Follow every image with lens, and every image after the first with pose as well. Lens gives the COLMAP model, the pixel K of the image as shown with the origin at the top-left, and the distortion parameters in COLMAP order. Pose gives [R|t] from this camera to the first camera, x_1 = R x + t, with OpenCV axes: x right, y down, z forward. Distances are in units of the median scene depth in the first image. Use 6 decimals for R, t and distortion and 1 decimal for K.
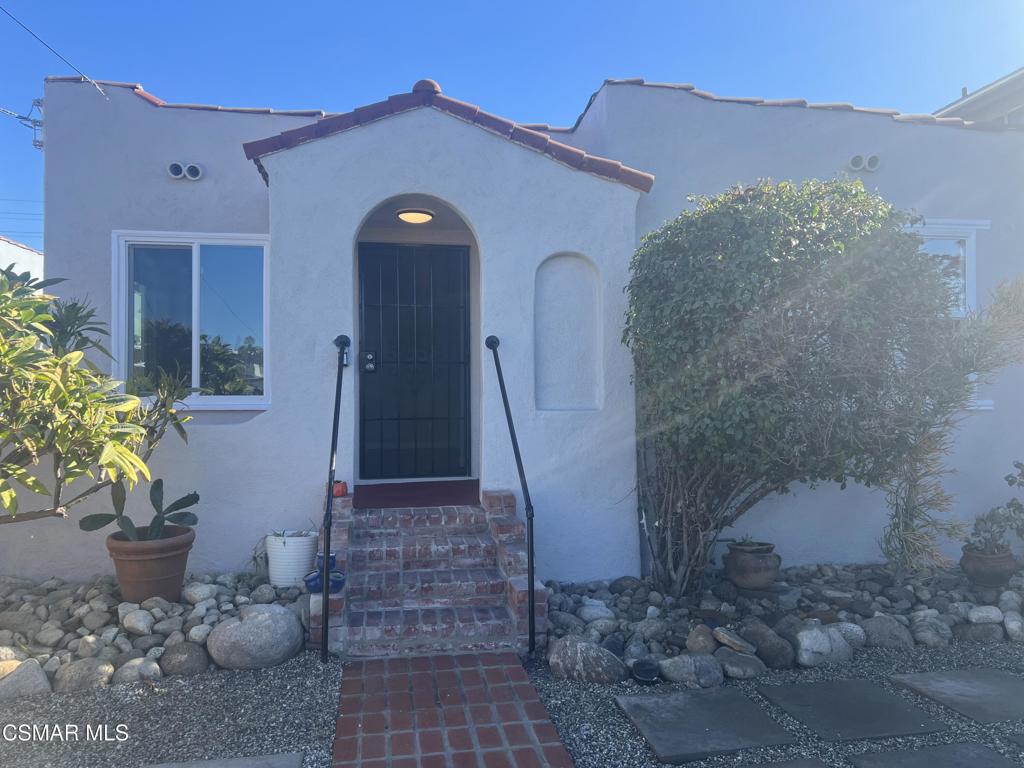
lens RADIAL K [[763.7, 0, 512.2], [0, 763.7, 379.7], [0, 0, 1]] dist [0.037138, -0.036164]
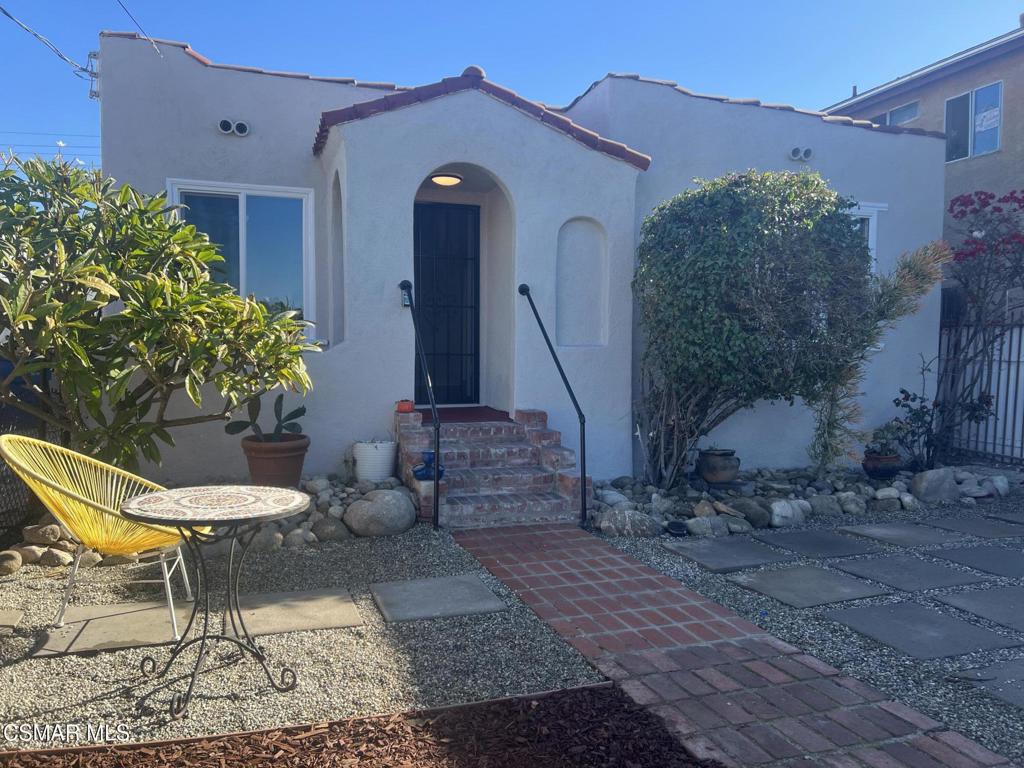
lens RADIAL K [[763.7, 0, 509.7], [0, 763.7, 377.8], [0, 0, 1]] dist [0.037138, -0.036164]
pose [[0.986469, 0.006353, 0.163825, -0.267250], [-0.015866, 0.998258, 0.056823, 0.025687], [-0.163179, -0.058653, 0.984852, -0.227628]]
